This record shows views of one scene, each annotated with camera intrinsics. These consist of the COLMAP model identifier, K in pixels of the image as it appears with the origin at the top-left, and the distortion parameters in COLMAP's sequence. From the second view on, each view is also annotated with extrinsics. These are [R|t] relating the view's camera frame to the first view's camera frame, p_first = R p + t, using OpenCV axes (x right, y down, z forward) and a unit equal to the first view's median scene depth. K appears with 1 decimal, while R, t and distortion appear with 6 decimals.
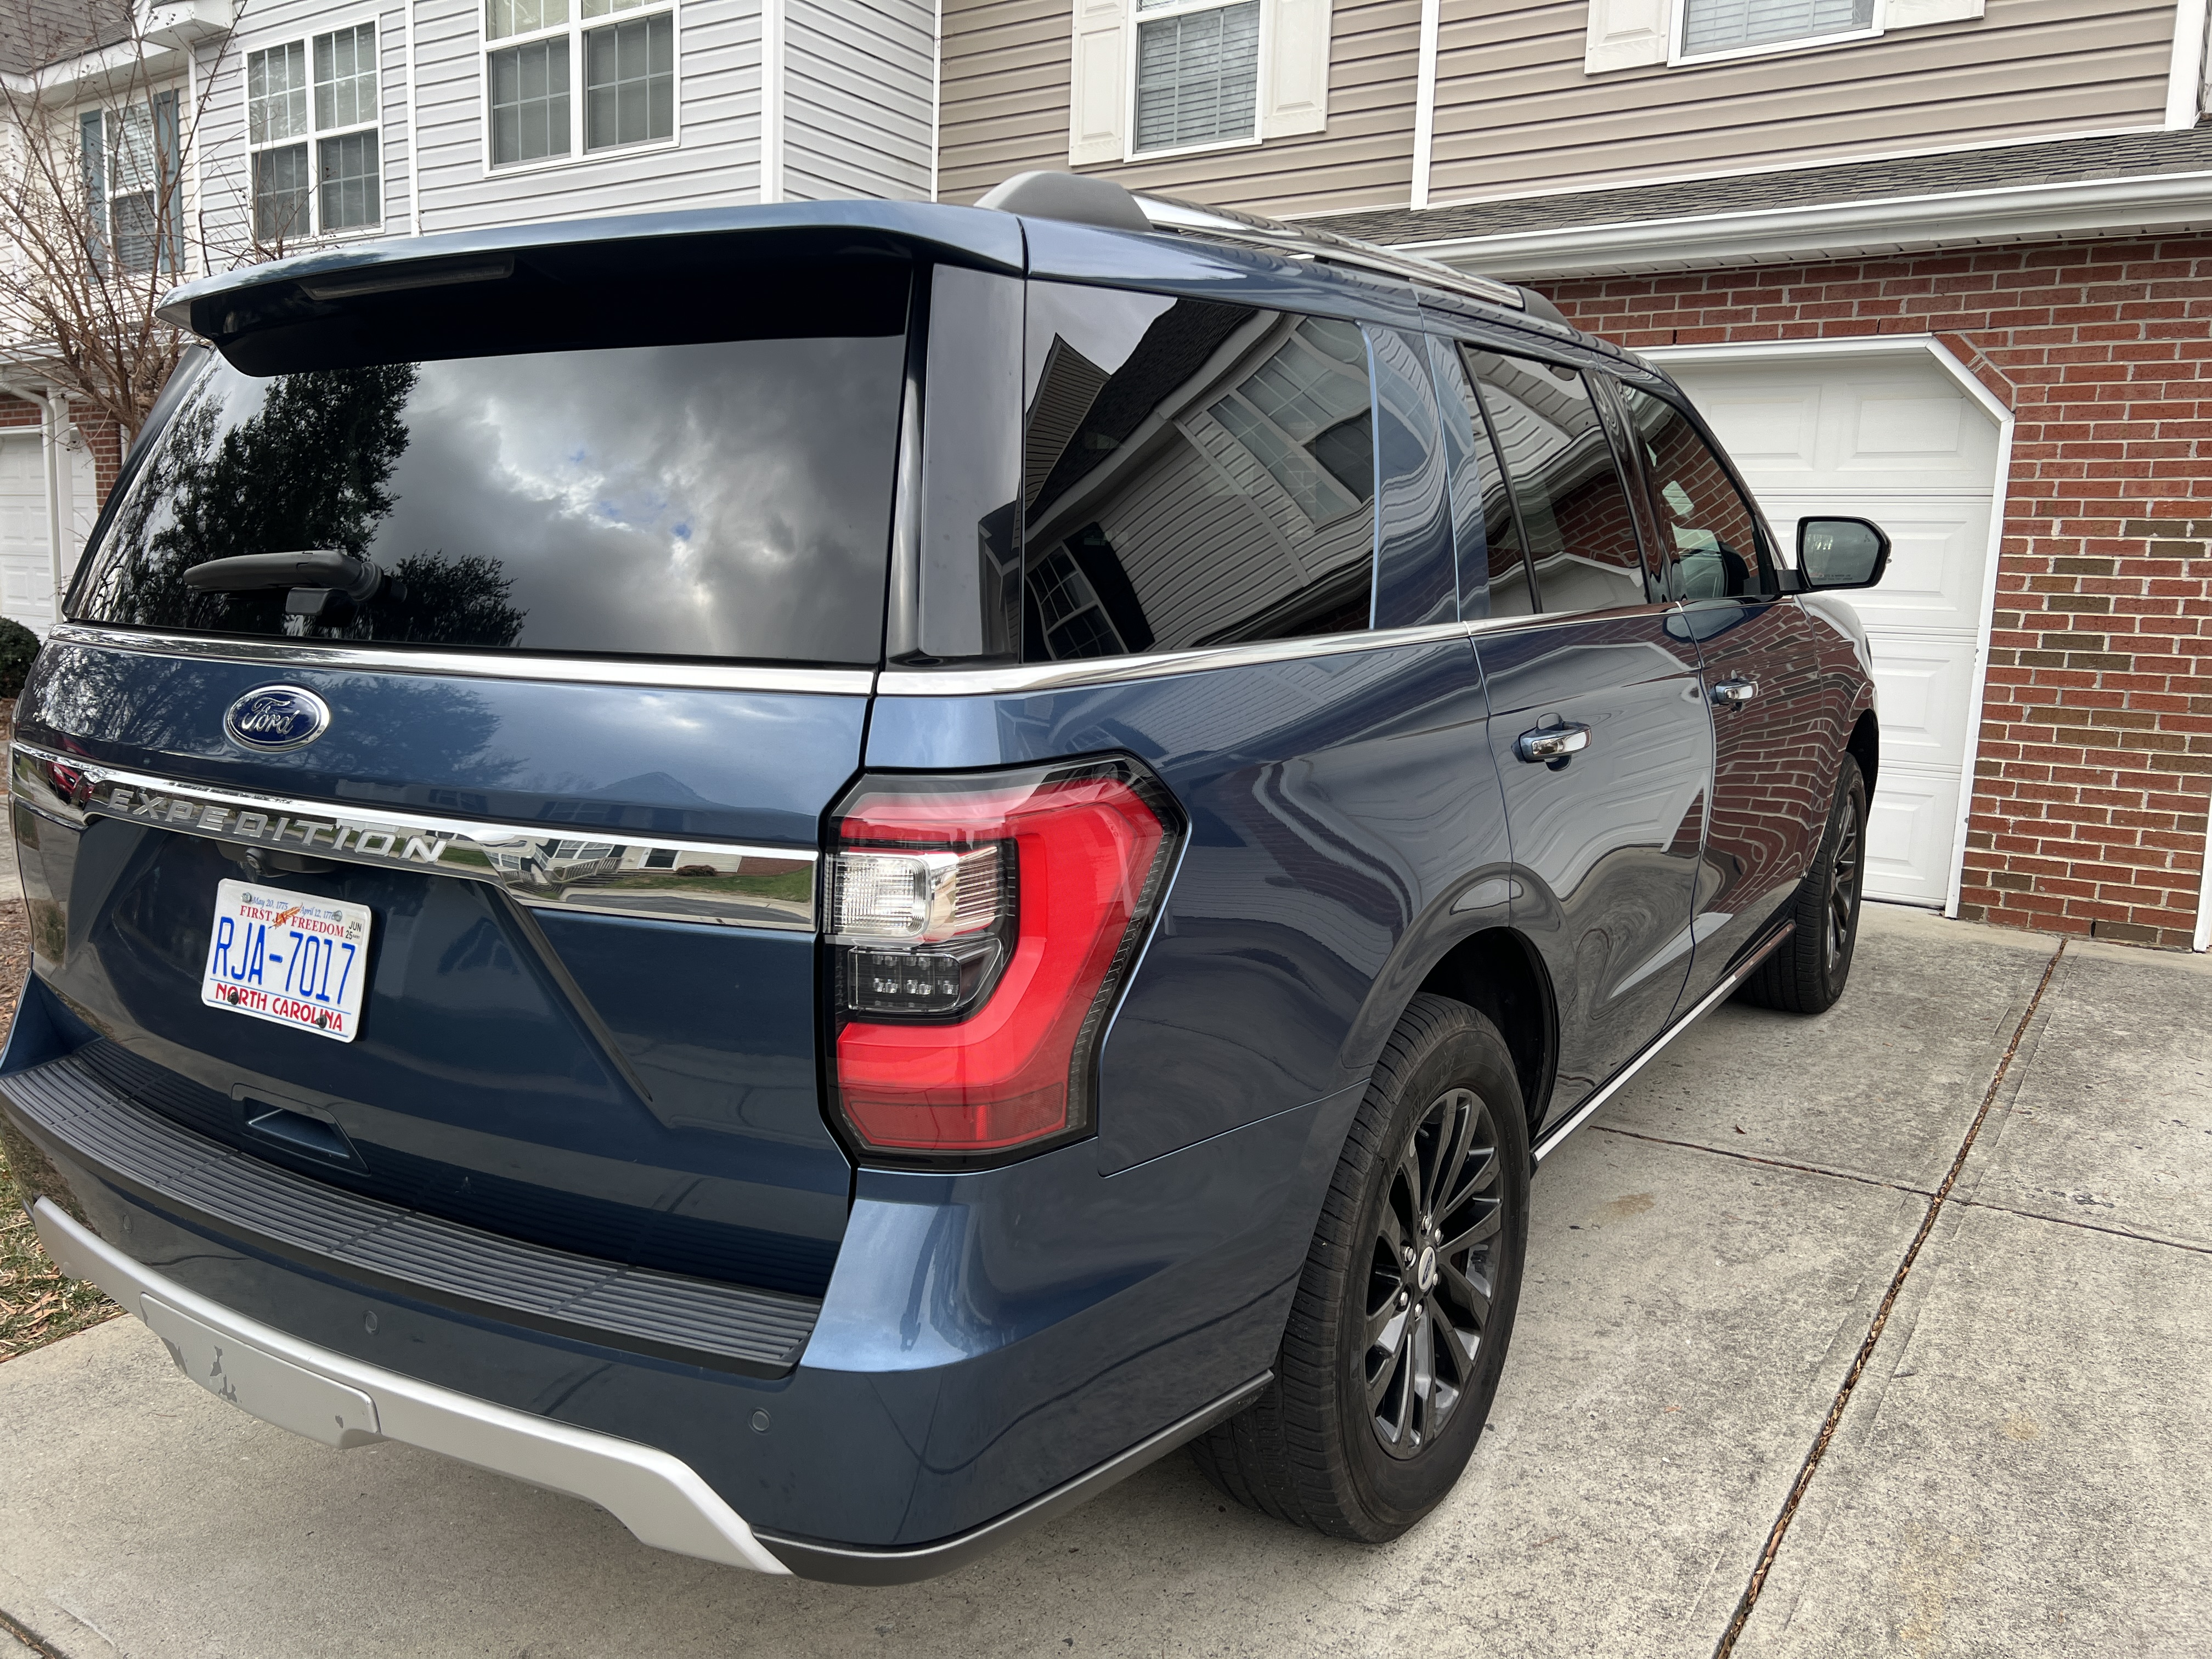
lens RADIAL K [[1665.3, 0, 1101.2], [0, 1665.3, 860.7], [0, 0, 1]] dist [0.007382, 0.001632]
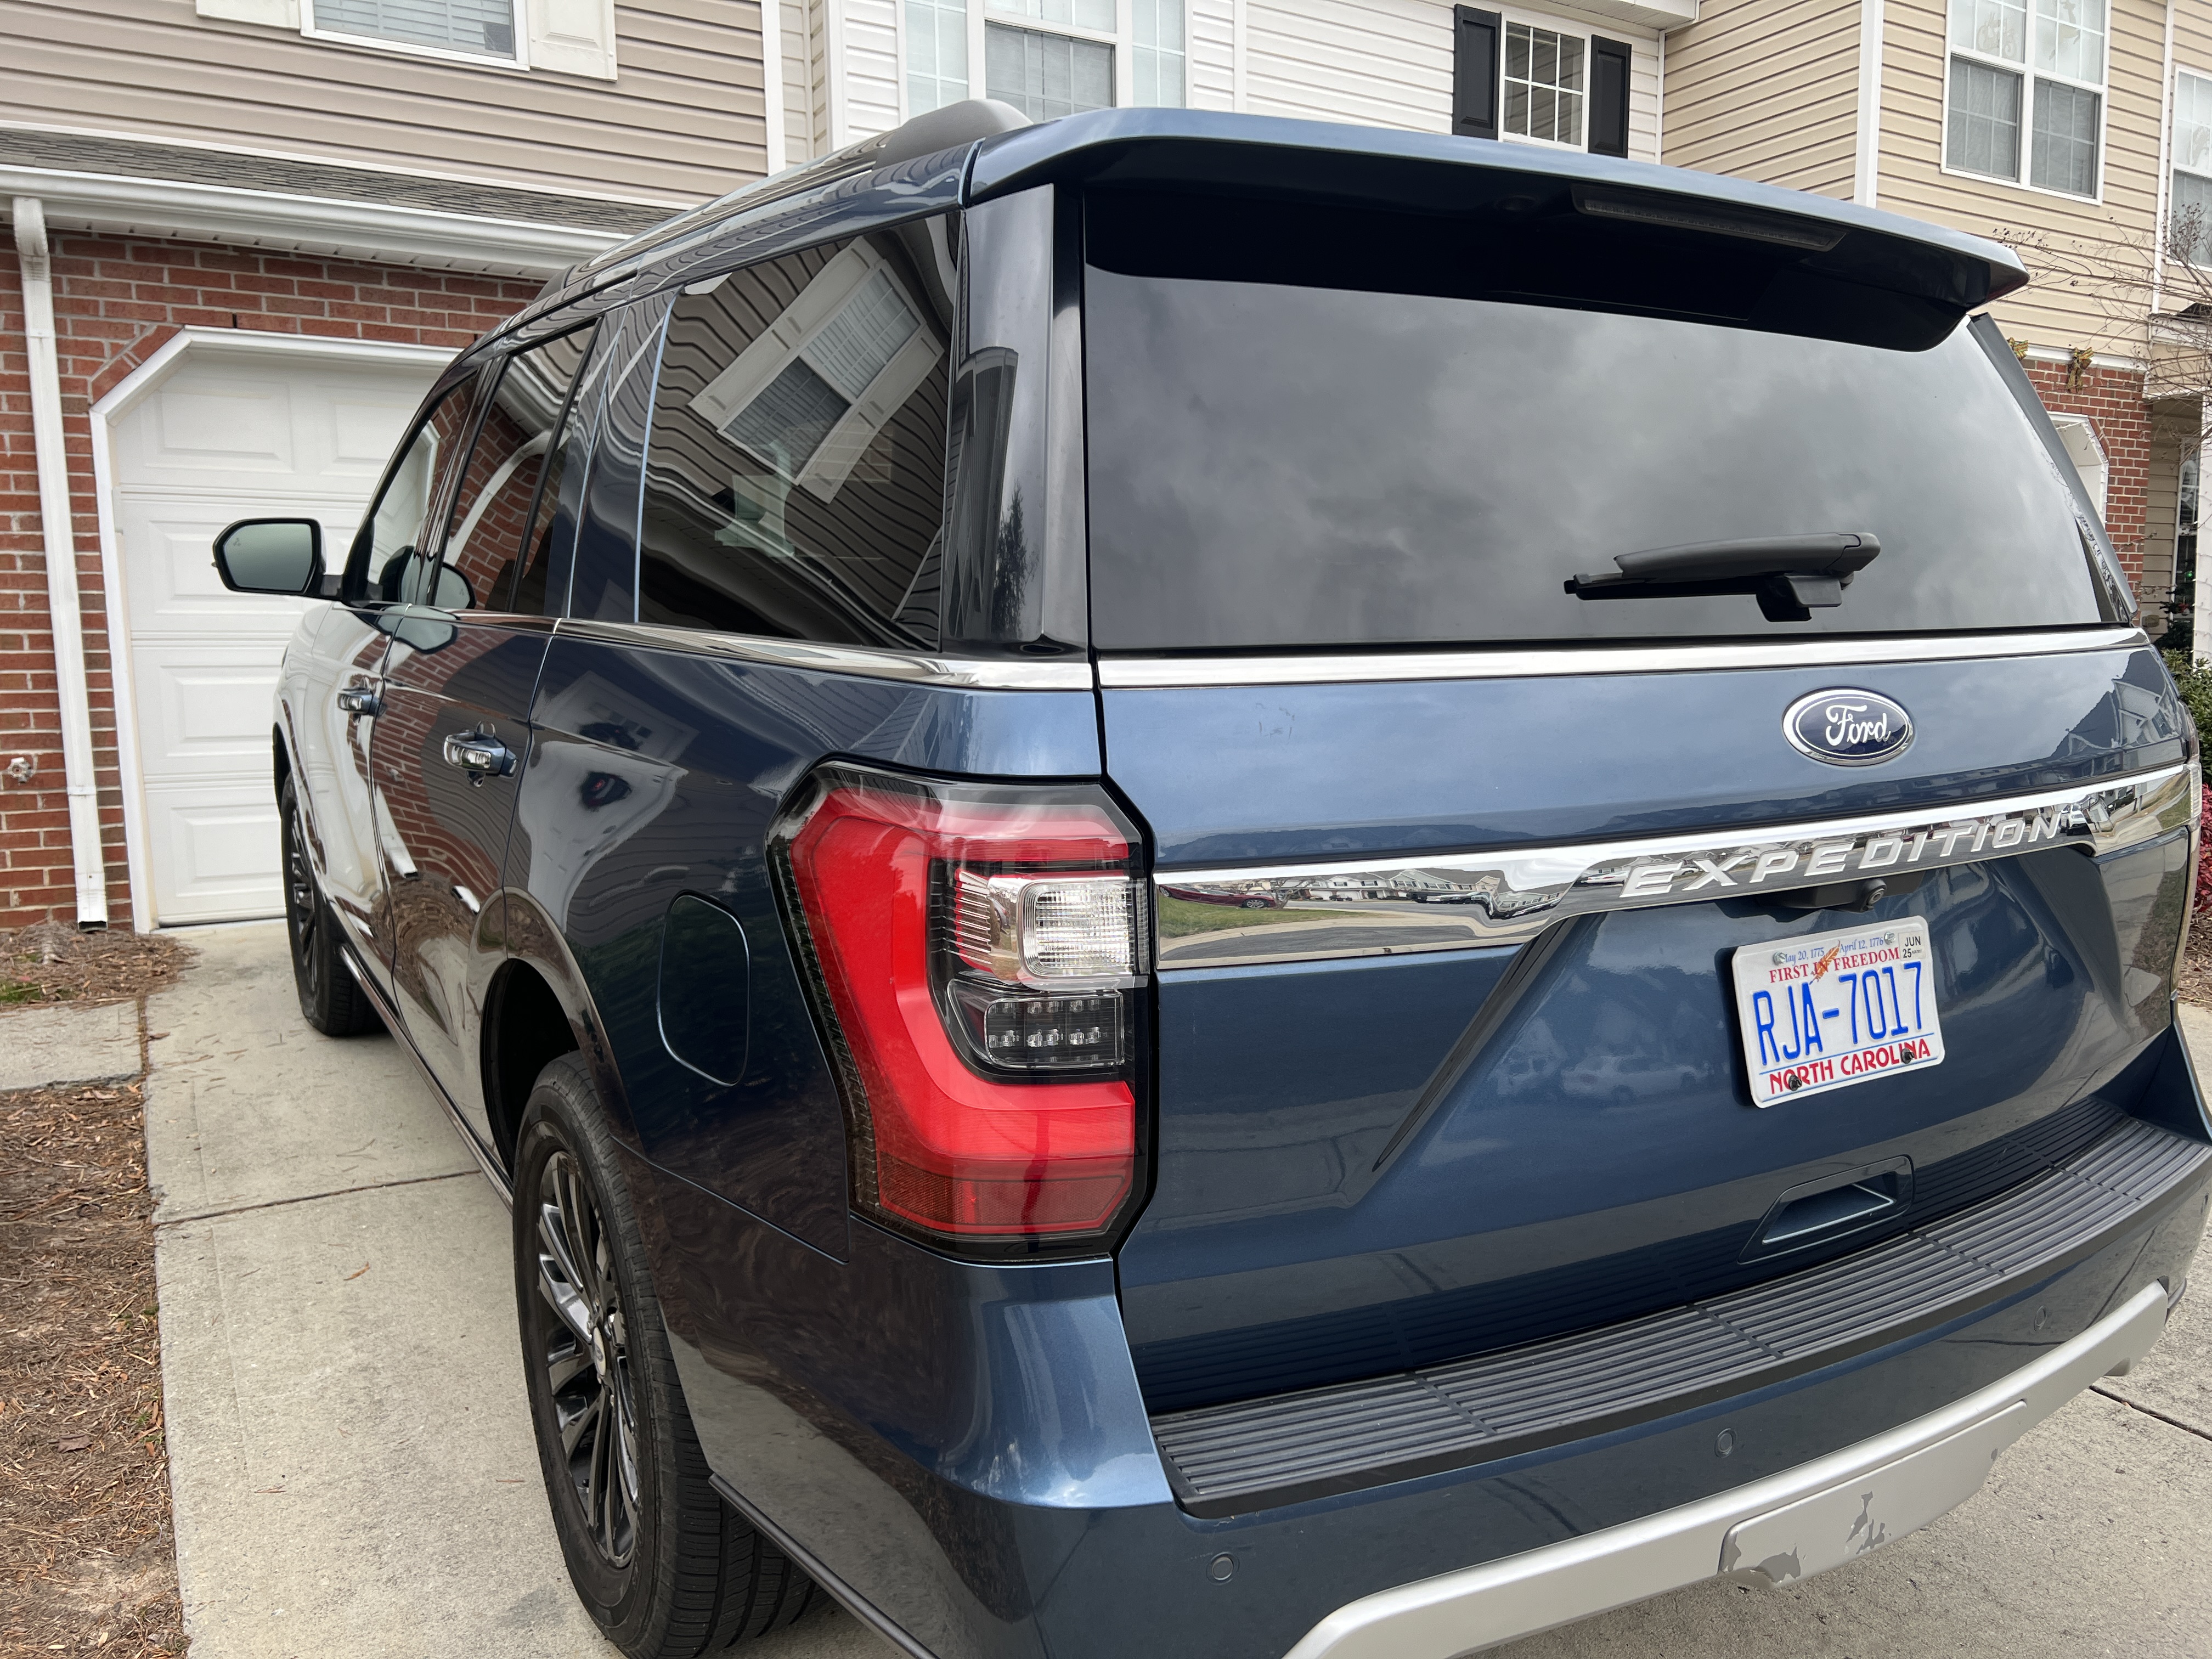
lens RADIAL K [[1643.0, 0, 1106.0], [0, 1643.0, 829.5], [0, 0, 1]] dist [0.000203, -0.005393]
pose [[0.433862, -0.141570, 0.889787, -1.356689], [0.158677, 0.984148, 0.079212, -0.154708], [-0.886896, 0.106822, 0.449448, 0.925586]]
